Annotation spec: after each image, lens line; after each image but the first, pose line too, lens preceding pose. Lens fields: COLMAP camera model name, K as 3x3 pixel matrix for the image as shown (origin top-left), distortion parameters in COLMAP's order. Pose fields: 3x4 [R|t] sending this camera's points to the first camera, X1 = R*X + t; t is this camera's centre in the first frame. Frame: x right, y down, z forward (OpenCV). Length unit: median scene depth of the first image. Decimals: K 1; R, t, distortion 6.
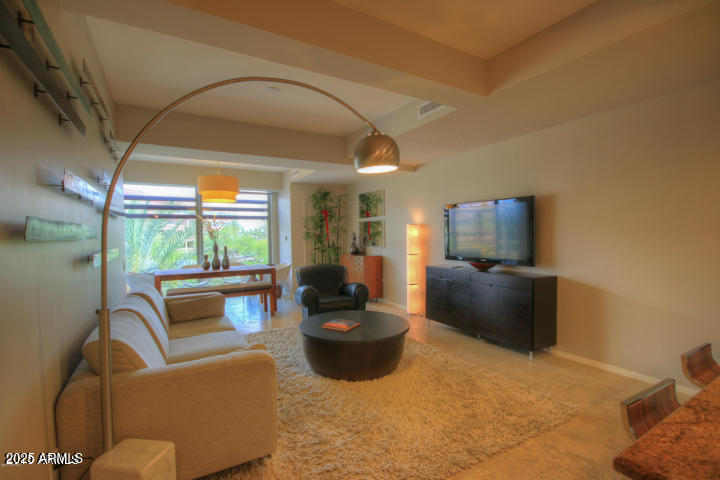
lens RADIAL K [[327.7, 0, 359.4], [0, 327.7, 243.9], [0, 0, 1]] dist [-0.004691, -0.002247]
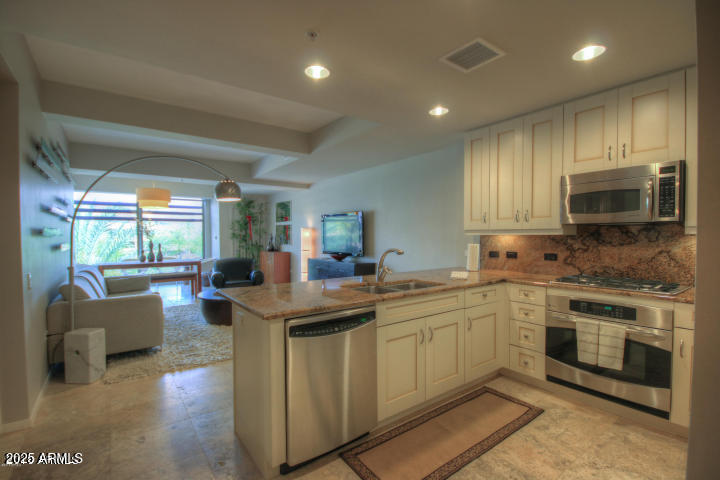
lens RADIAL K [[327.7, 0, 361.4], [0, 327.7, 243.4], [0, 0, 1]] dist [-0.004691, -0.002247]
pose [[0.993476, 0.007209, 0.113813, 0.207177], [-0.006609, 0.999962, -0.005646, 0.008572], [-0.113849, 0.004857, 0.993486, -0.320012]]
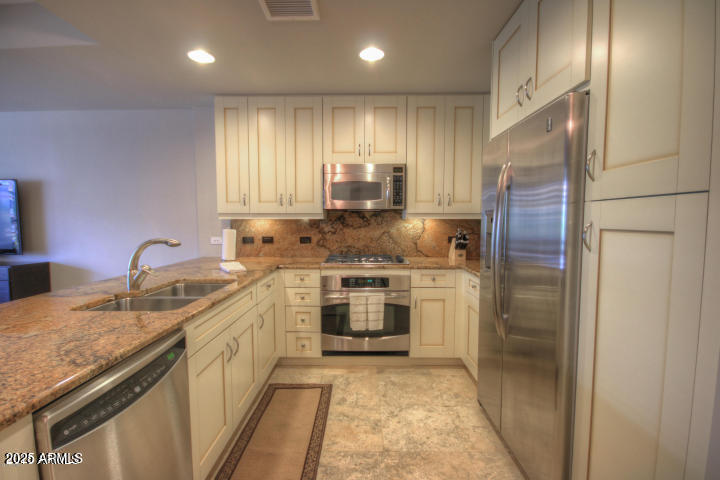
lens RADIAL K [[327.7, 0, 356.3], [0, 327.7, 243.9], [0, 0, 1]] dist [-0.004691, -0.002247]
pose [[0.523394, -0.049498, 0.850652, 0.141712], [0.017205, 0.998722, 0.047528, 0.006698], [-0.851917, -0.010240, 0.523577, -0.198805]]
